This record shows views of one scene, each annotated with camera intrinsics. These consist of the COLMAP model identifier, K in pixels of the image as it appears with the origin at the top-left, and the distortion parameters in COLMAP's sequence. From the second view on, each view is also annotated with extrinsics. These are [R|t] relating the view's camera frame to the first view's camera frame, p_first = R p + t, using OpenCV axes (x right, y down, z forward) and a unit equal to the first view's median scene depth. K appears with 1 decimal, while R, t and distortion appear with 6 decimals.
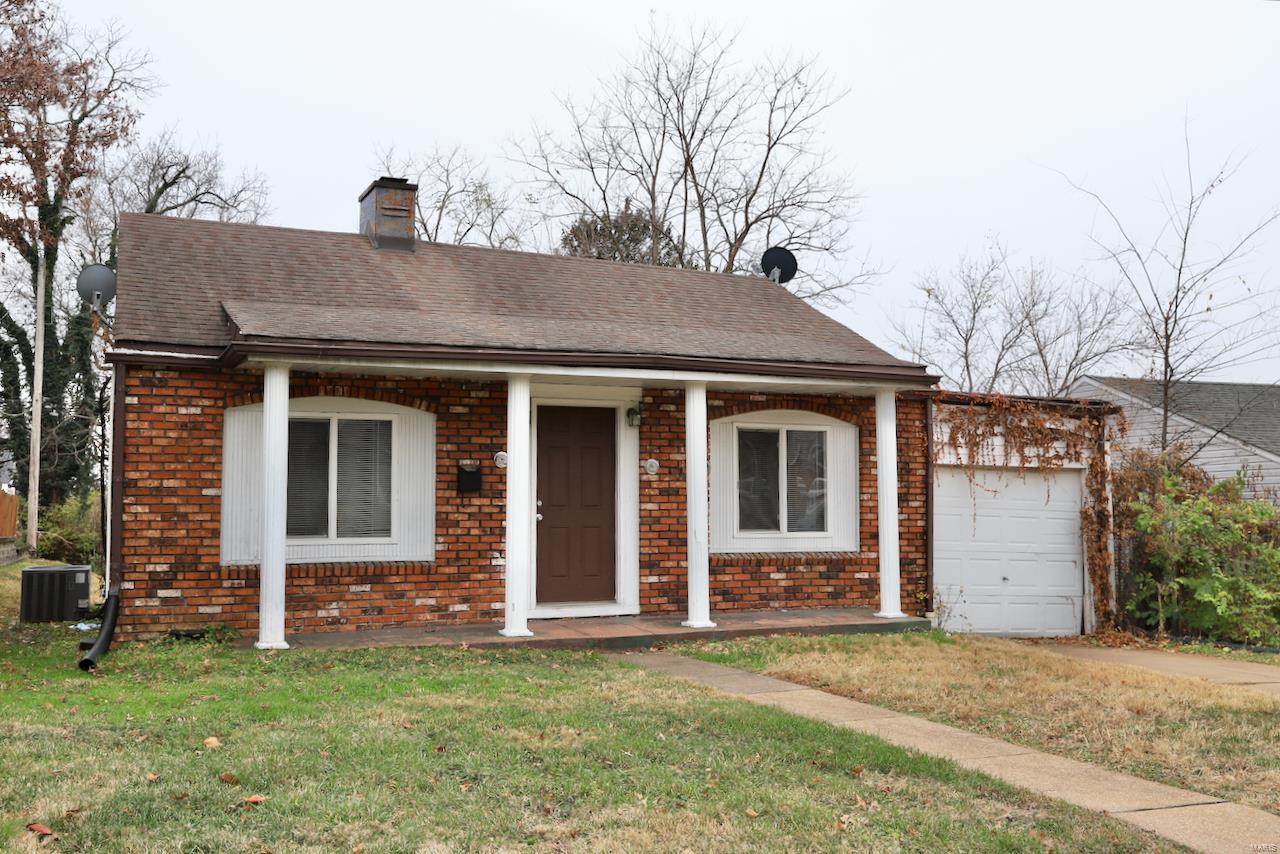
lens RADIAL K [[1227.4, 0, 764.5], [0, 1227.4, 427.8], [0, 0, 1]] dist [-0.012018, -0.007556]
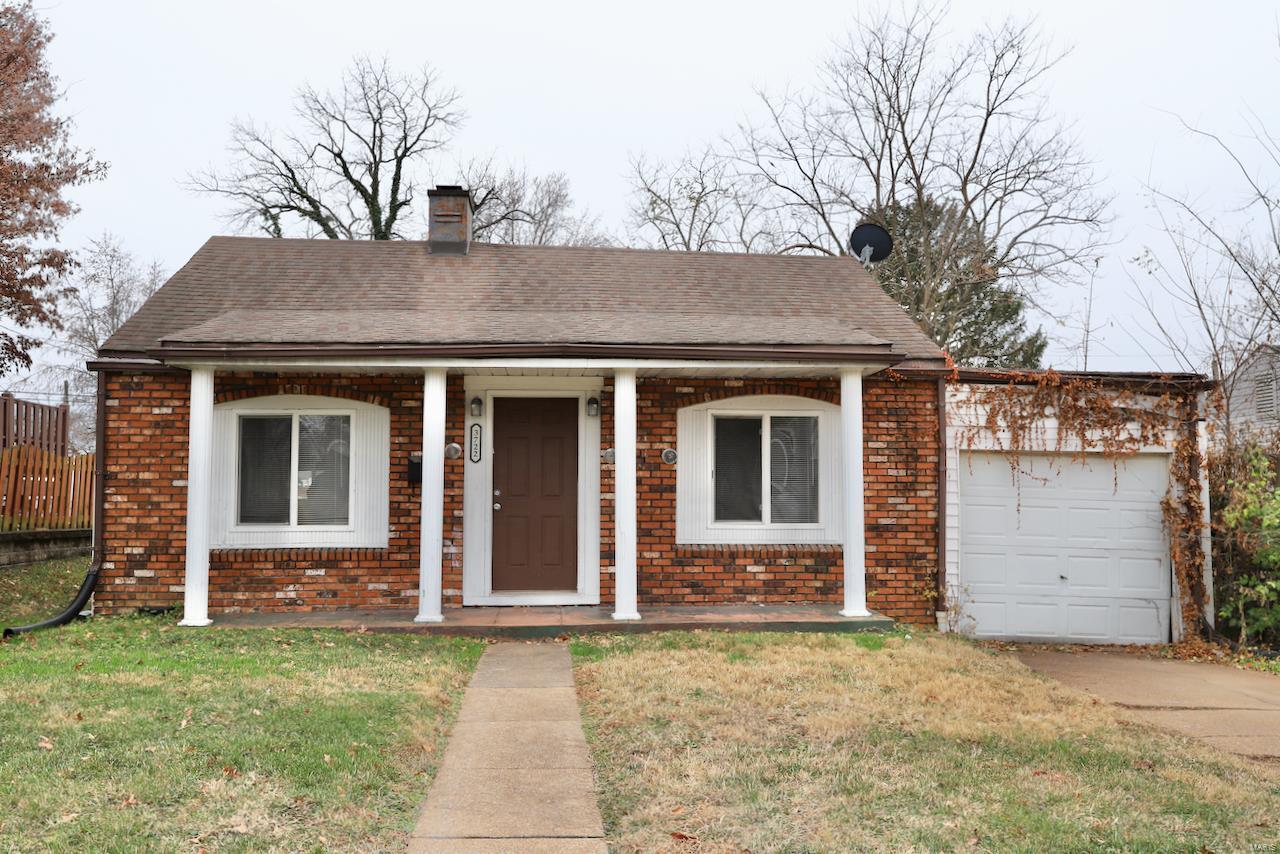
lens RADIAL K [[1227.4, 0, 764.5], [0, 1227.4, 427.8], [0, 0, 1]] dist [-0.012018, -0.007556]
pose [[0.943643, -0.018835, -0.330428, 0.346152], [0.021250, 0.999767, 0.003696, 0.007595], [0.330282, -0.010509, 0.943824, 0.103402]]
